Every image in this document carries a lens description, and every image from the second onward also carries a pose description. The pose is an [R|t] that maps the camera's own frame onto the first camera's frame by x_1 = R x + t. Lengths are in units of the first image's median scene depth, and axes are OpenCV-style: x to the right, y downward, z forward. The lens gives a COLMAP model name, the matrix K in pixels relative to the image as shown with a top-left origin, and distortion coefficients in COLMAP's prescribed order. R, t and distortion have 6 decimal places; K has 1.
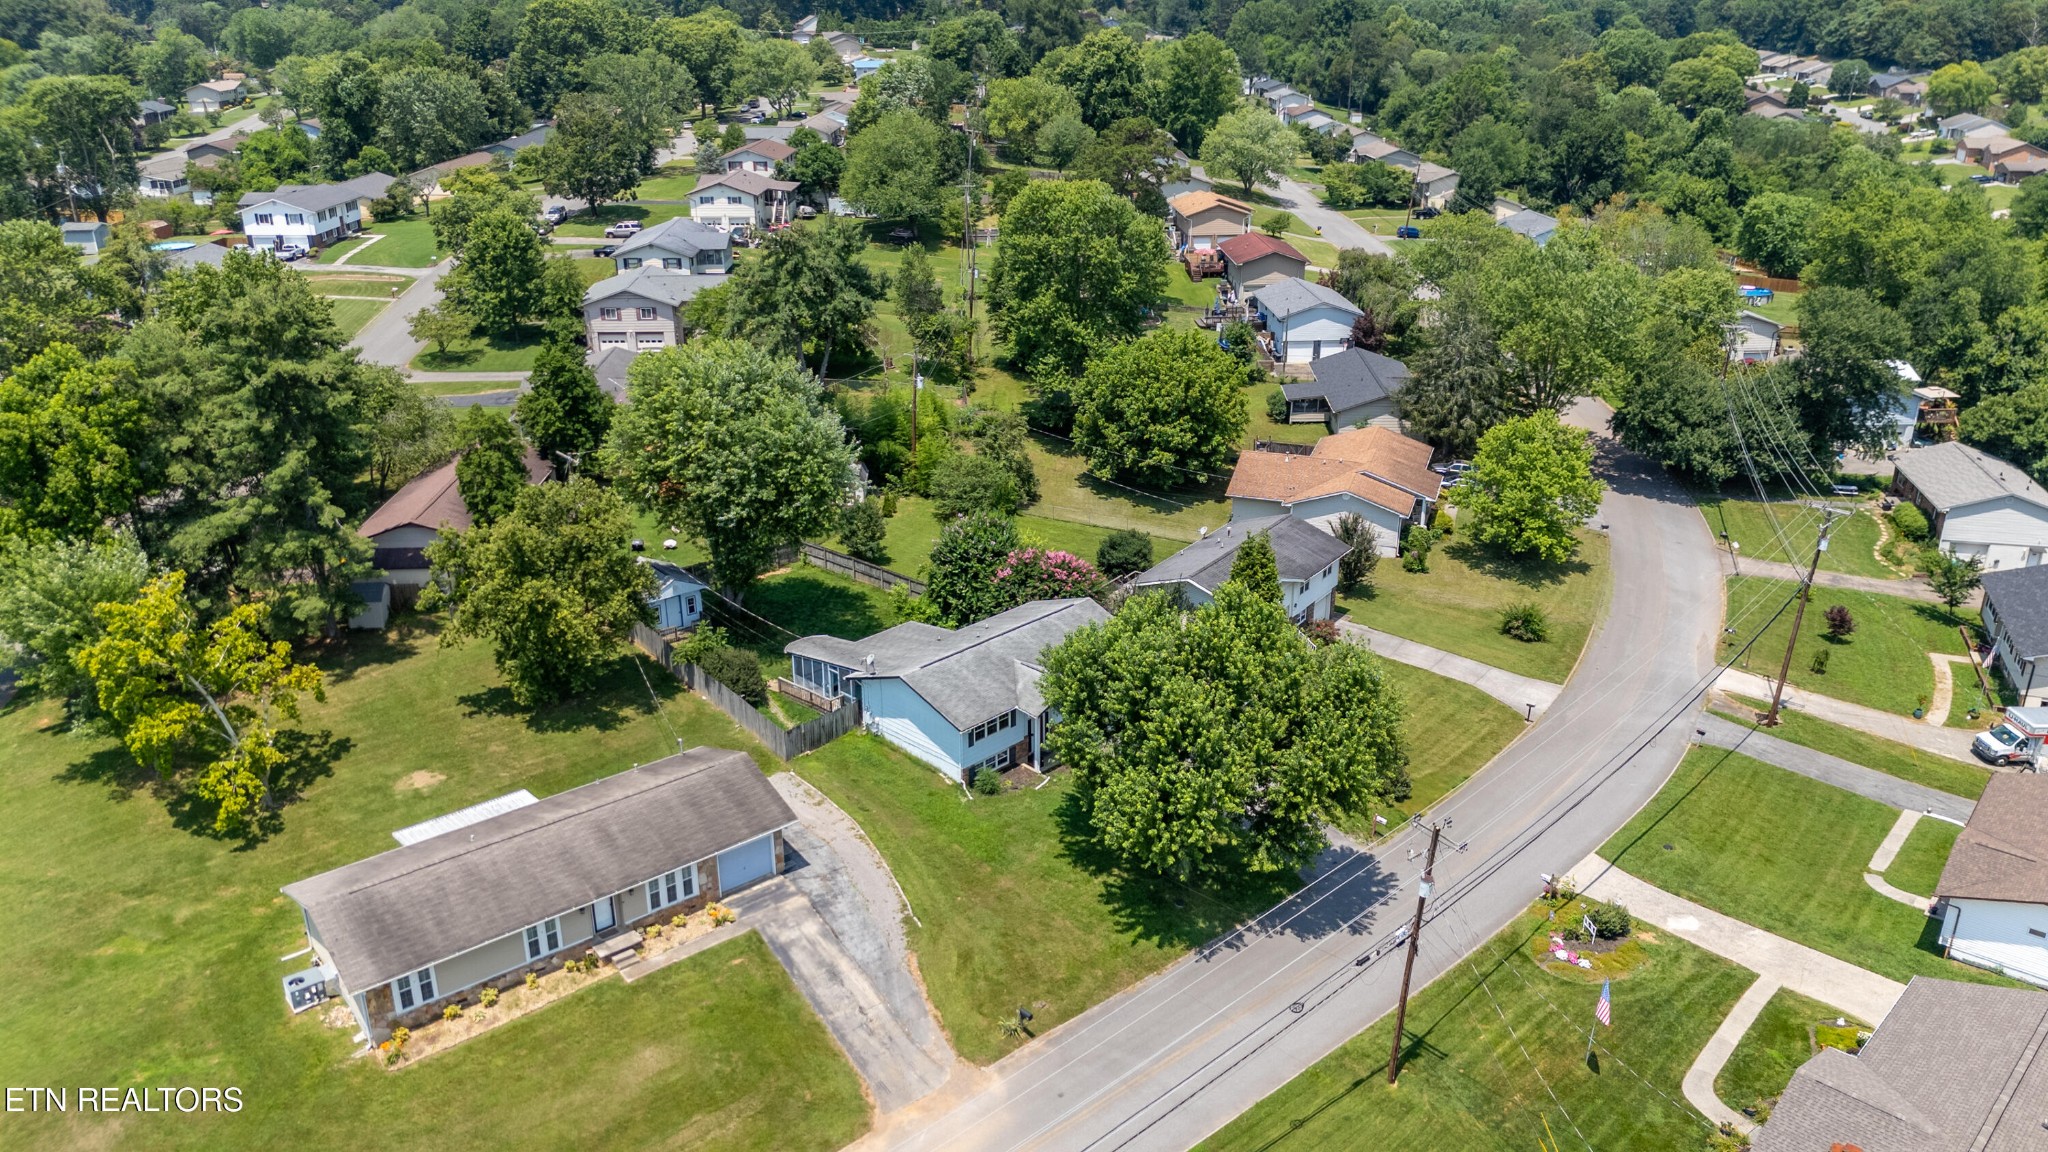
lens RADIAL K [[1518.2, 0, 1024.0], [0, 1518.2, 576.0], [0, 0, 1]] dist [0.089006, -0.113320]
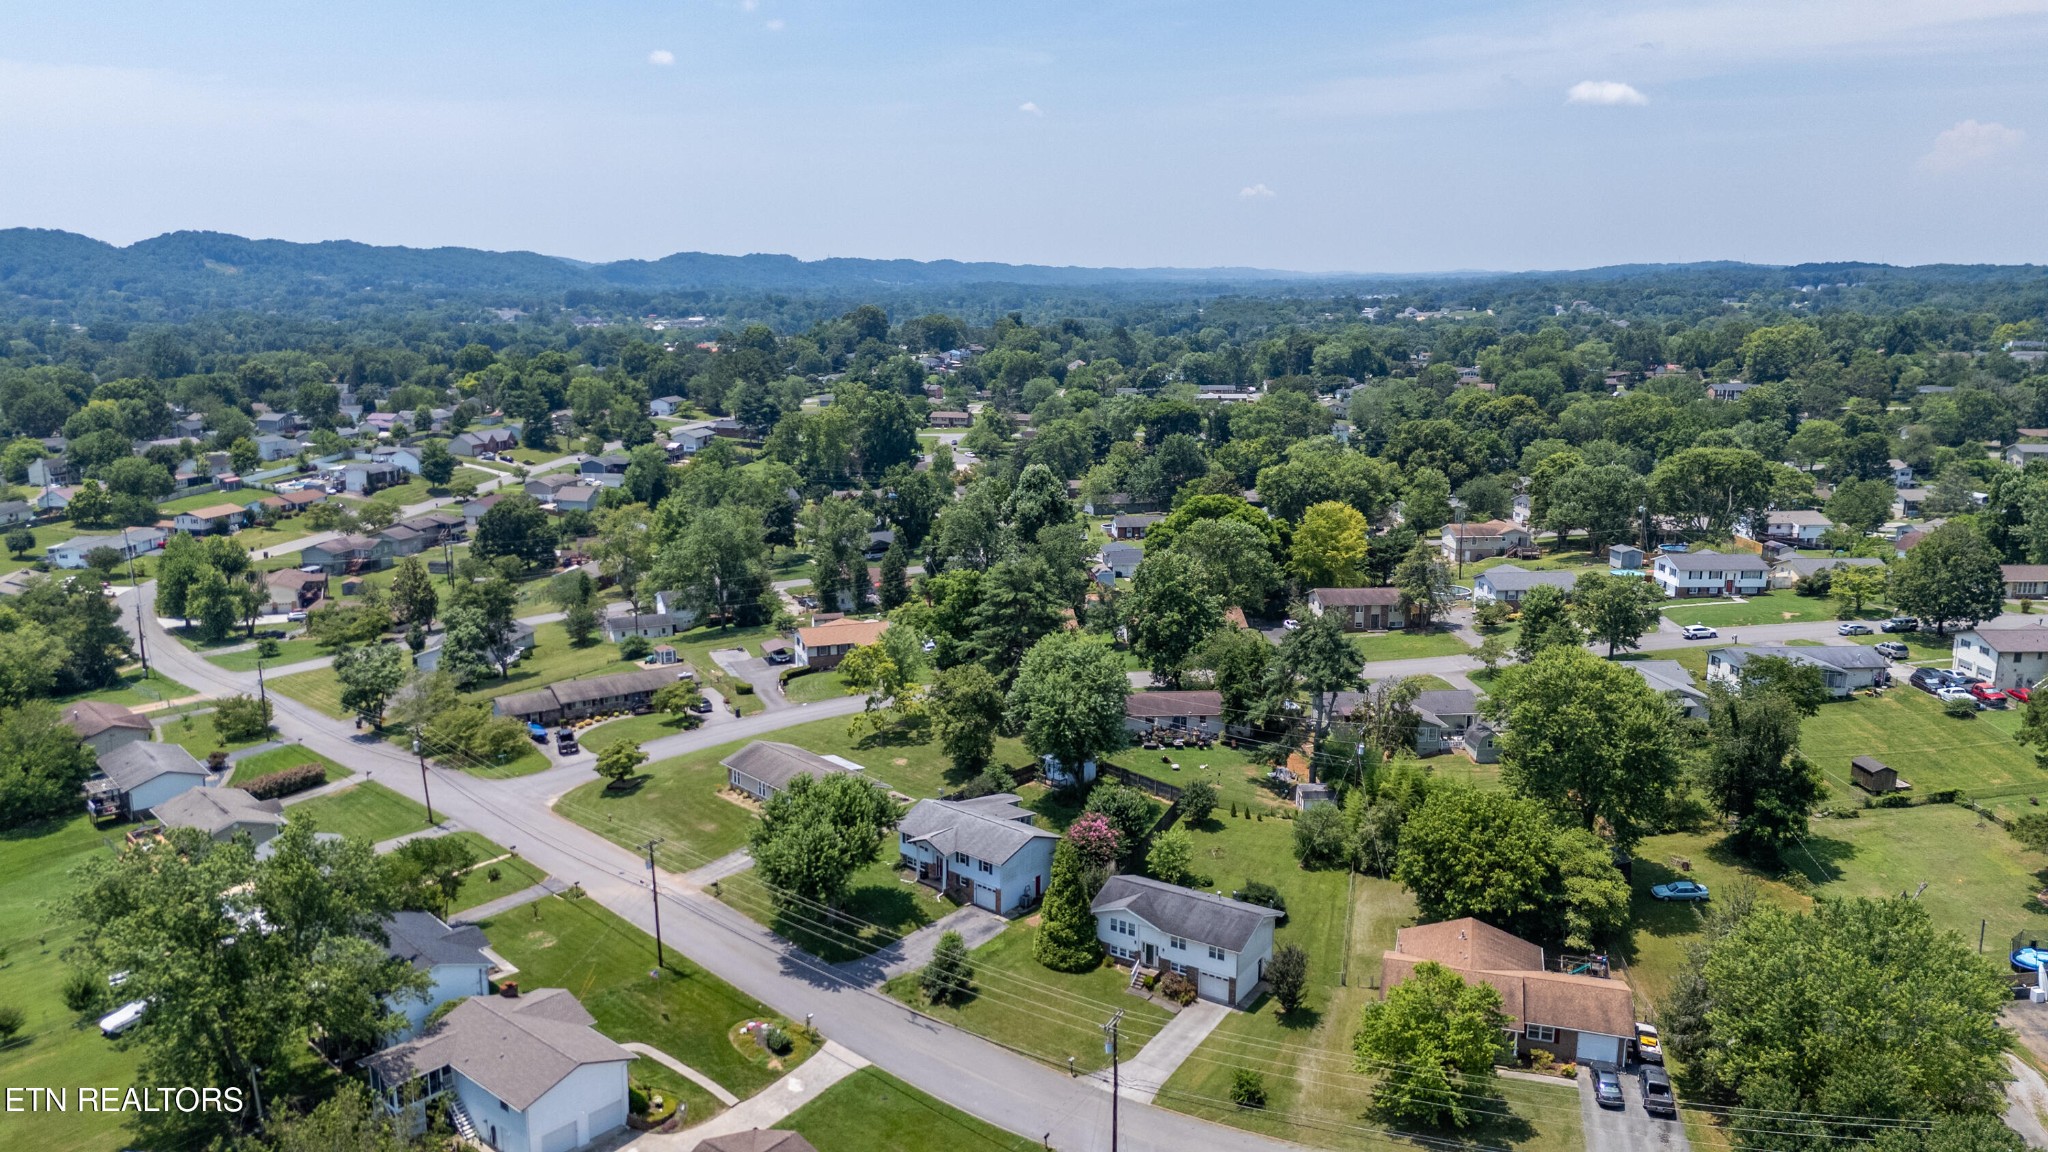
lens RADIAL K [[1518.2, 0, 1024.0], [0, 1518.2, 576.0], [0, 0, 1]] dist [0.089006, -0.113320]
pose [[0.048219, 0.206313, -0.977297, 1.157360], [-0.373237, 0.911280, 0.173961, -0.380195], [0.926482, 0.356375, 0.120945, 0.518572]]
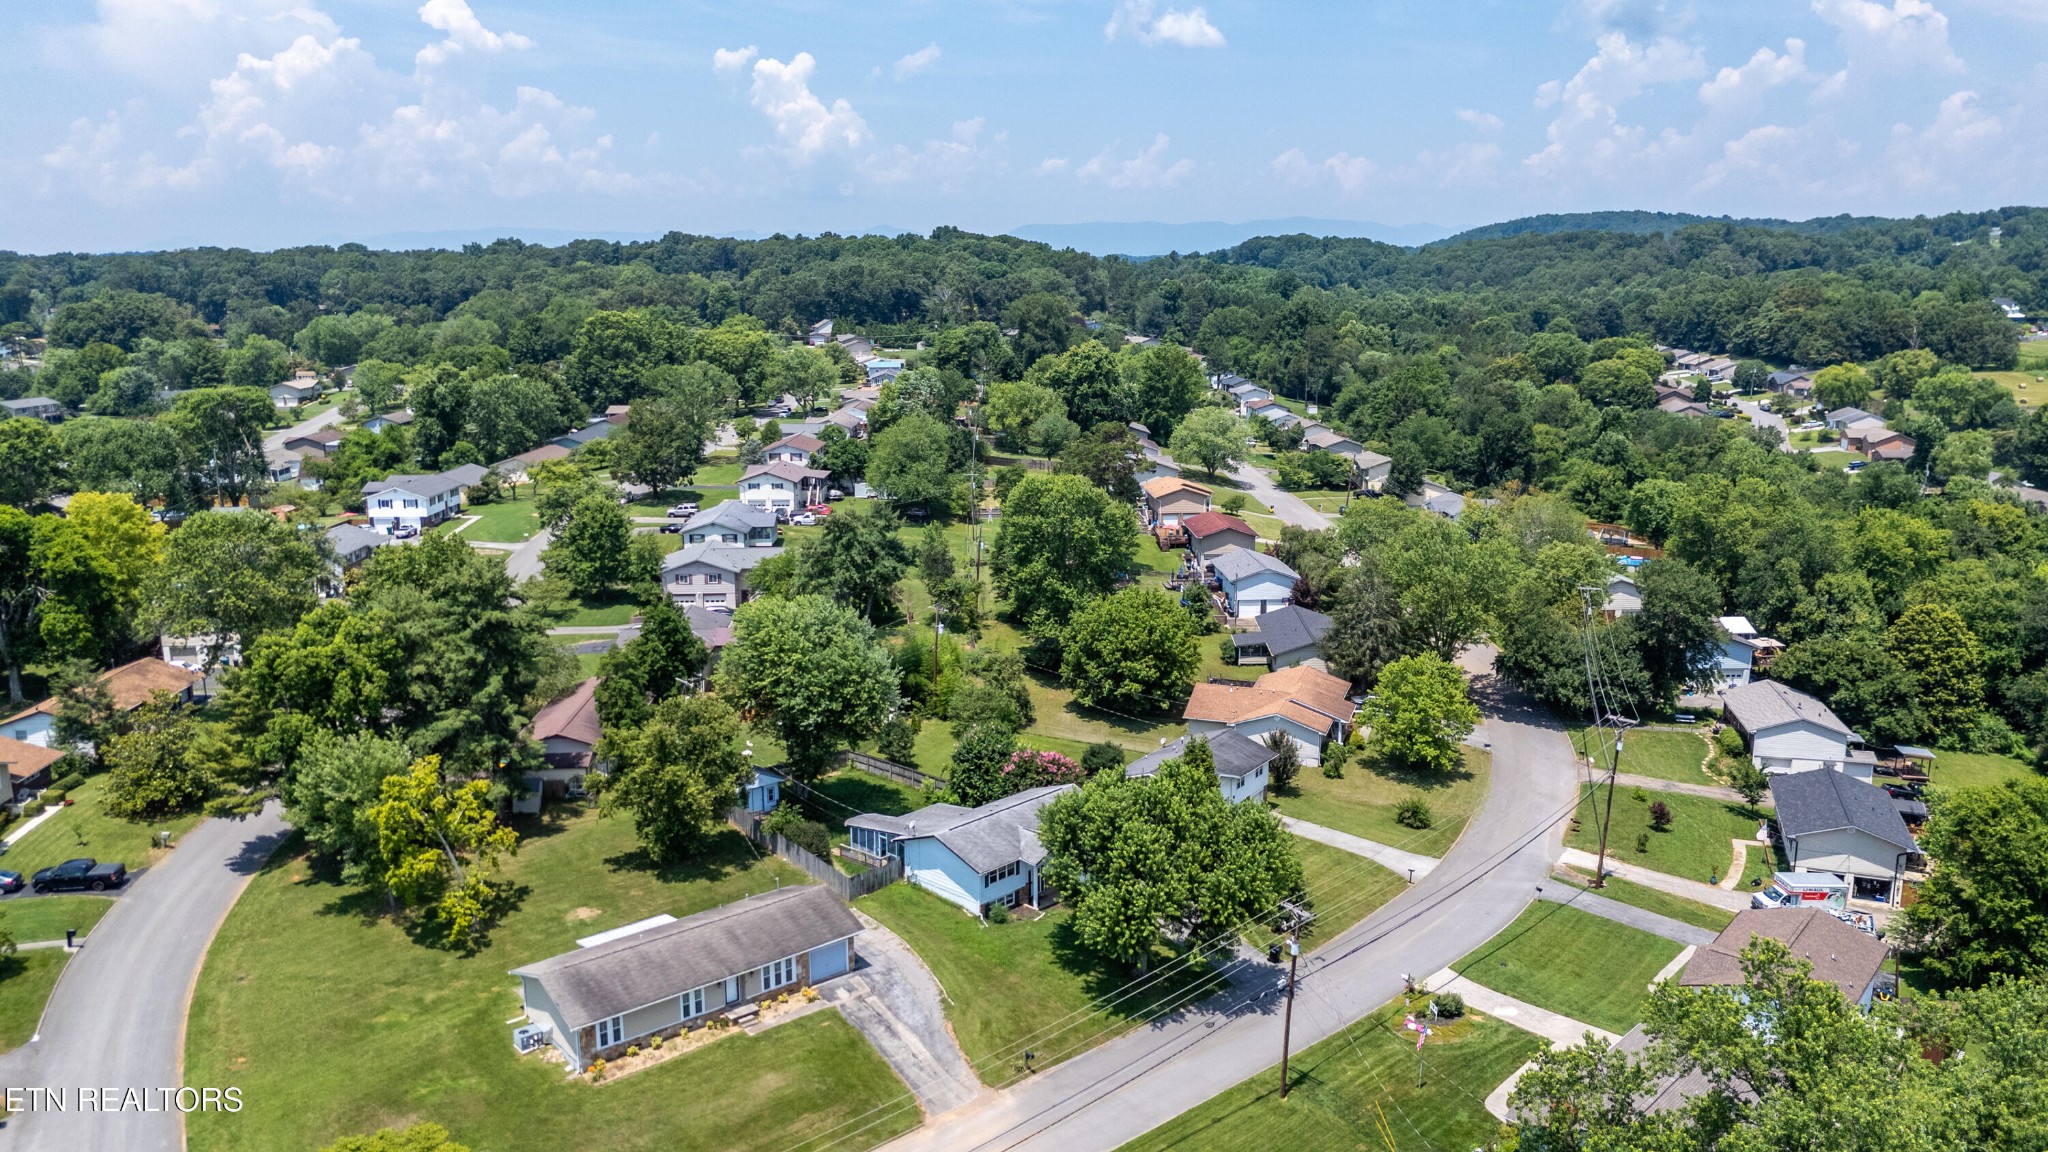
lens RADIAL K [[1518.2, 0, 1024.0], [0, 1518.2, 576.0], [0, 0, 1]] dist [0.089006, -0.113320]
pose [[0.999980, -0.001645, 0.006129, -0.006290], [0.002683, 0.984851, -0.173384, 0.048815], [-0.005751, 0.173397, 0.984835, -0.257546]]
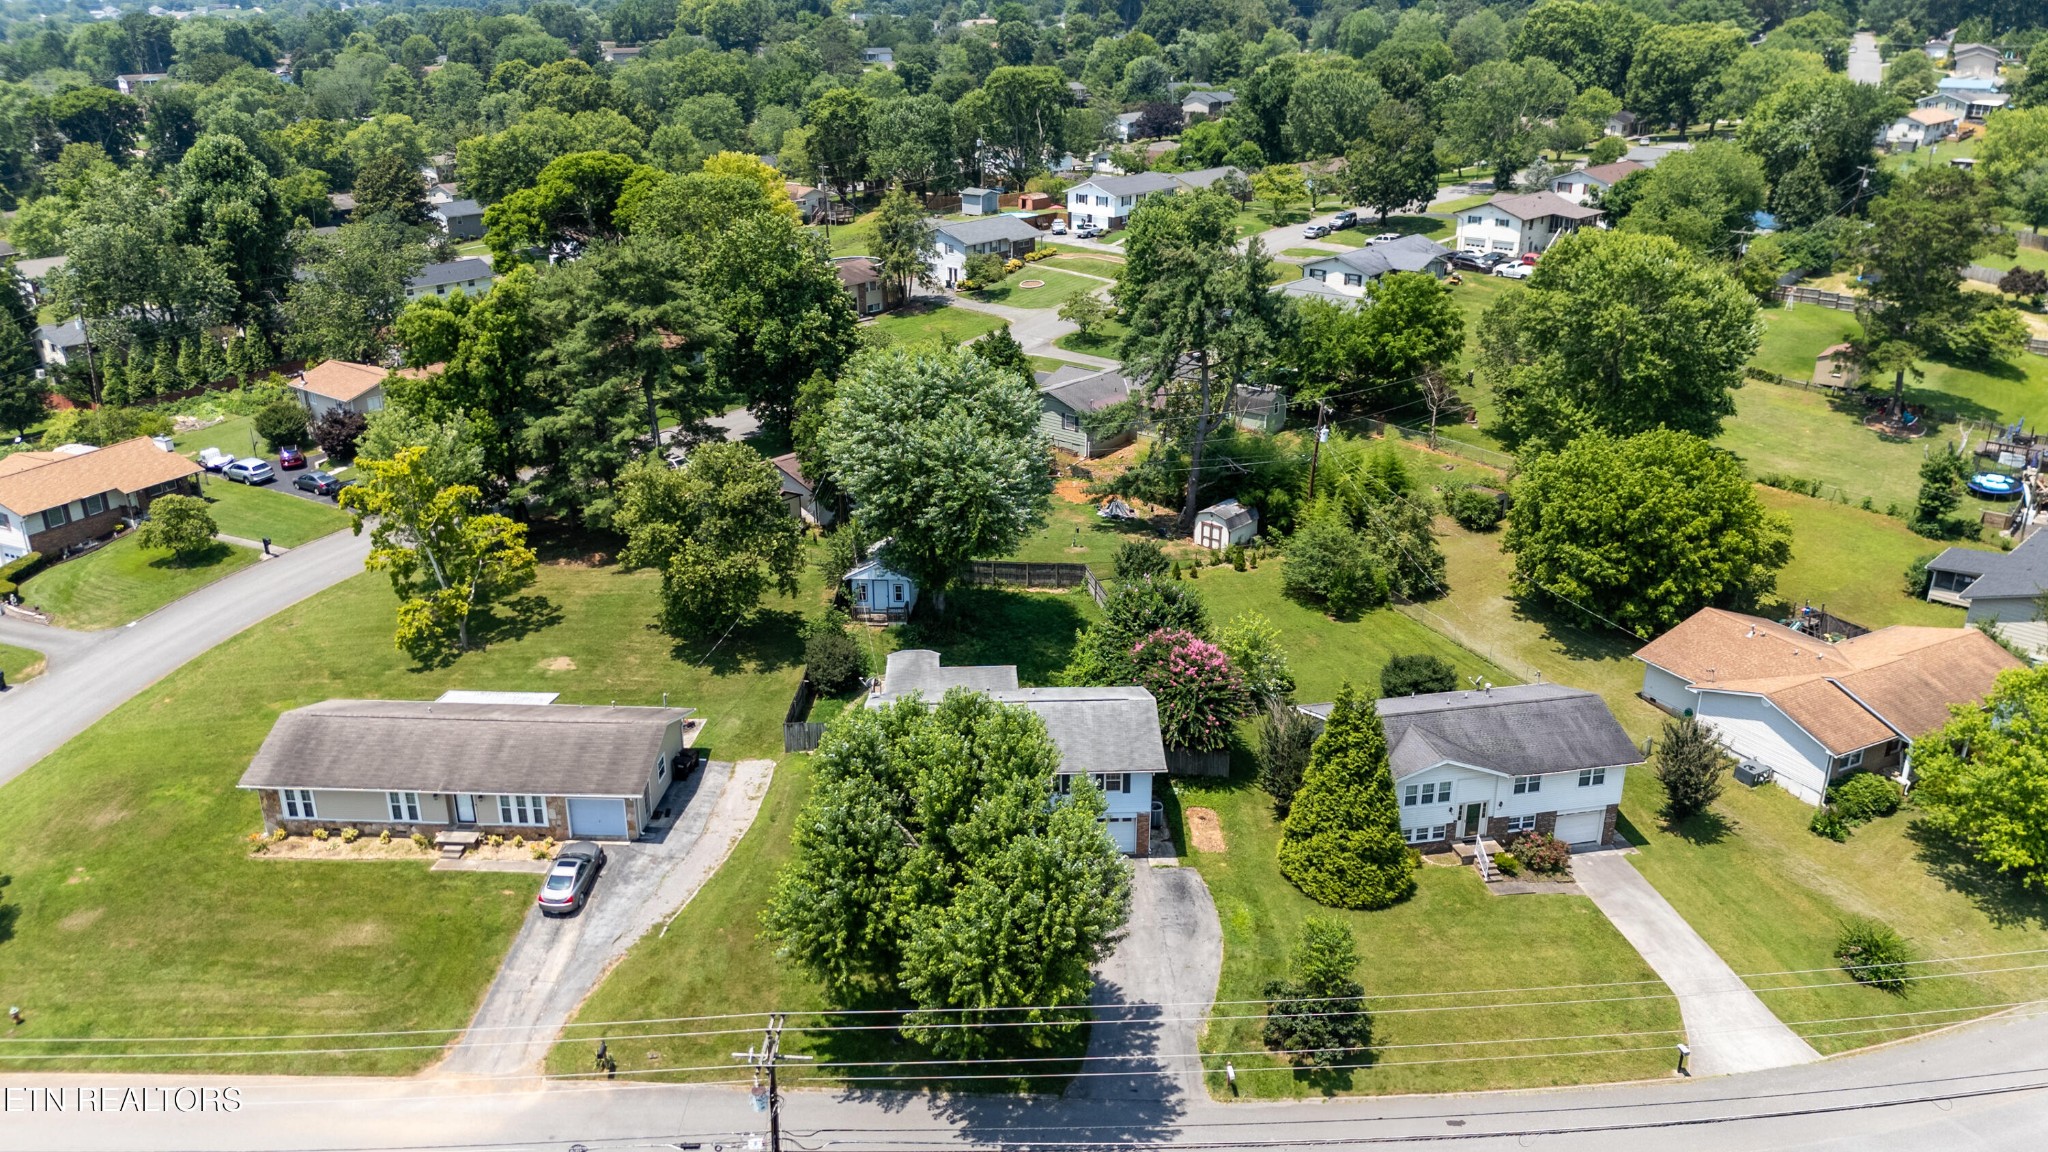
lens RADIAL K [[1518.2, 0, 1024.0], [0, 1518.2, 576.0], [0, 0, 1]] dist [0.089006, -0.113320]
pose [[0.732041, 0.251829, -0.633007, 0.387094], [-0.252679, 0.963261, 0.091003, -0.084074], [0.632668, 0.093330, 0.768779, 0.205921]]
